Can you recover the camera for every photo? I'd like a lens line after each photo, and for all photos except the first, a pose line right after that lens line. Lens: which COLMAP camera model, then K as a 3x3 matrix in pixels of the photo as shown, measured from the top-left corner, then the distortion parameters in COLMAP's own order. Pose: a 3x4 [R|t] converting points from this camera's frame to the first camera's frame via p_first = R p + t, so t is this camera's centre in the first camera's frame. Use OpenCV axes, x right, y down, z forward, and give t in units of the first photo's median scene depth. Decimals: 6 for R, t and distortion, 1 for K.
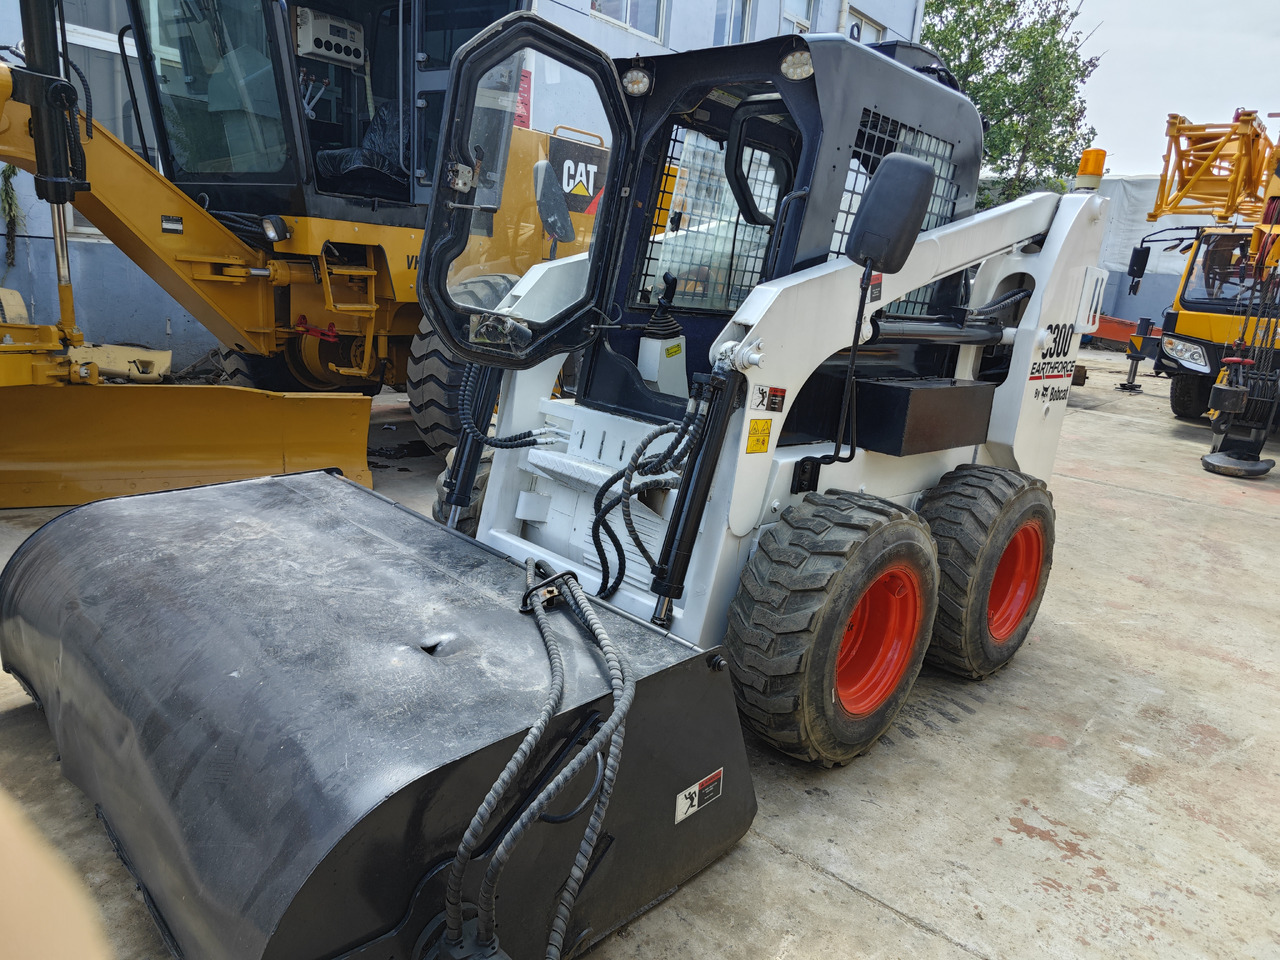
lens RADIAL K [[849.4, 0, 640.0], [0, 849.4, 480.0], [0, 0, 1]] dist [0.054629, -0.050928]
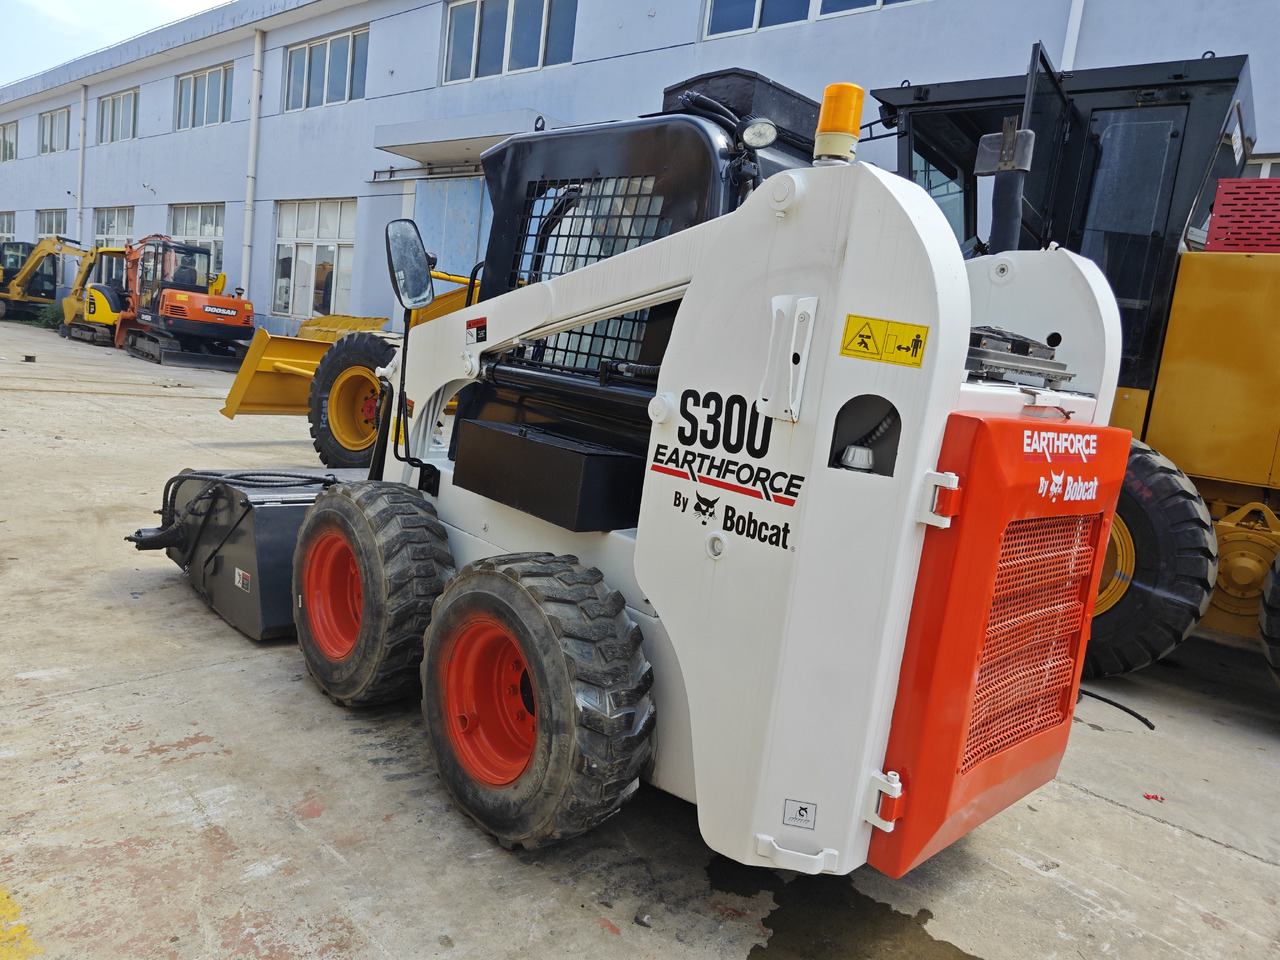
lens RADIAL K [[866.3, 0, 620.9], [0, 866.3, 461.0], [0, 0, 1]] dist [0.054701, -0.037367]
pose [[-0.016915, 0.047977, -0.998705, 1.463709], [-0.361741, 0.930891, 0.050846, -0.194750], [0.932125, 0.362133, 0.001609, 1.271086]]
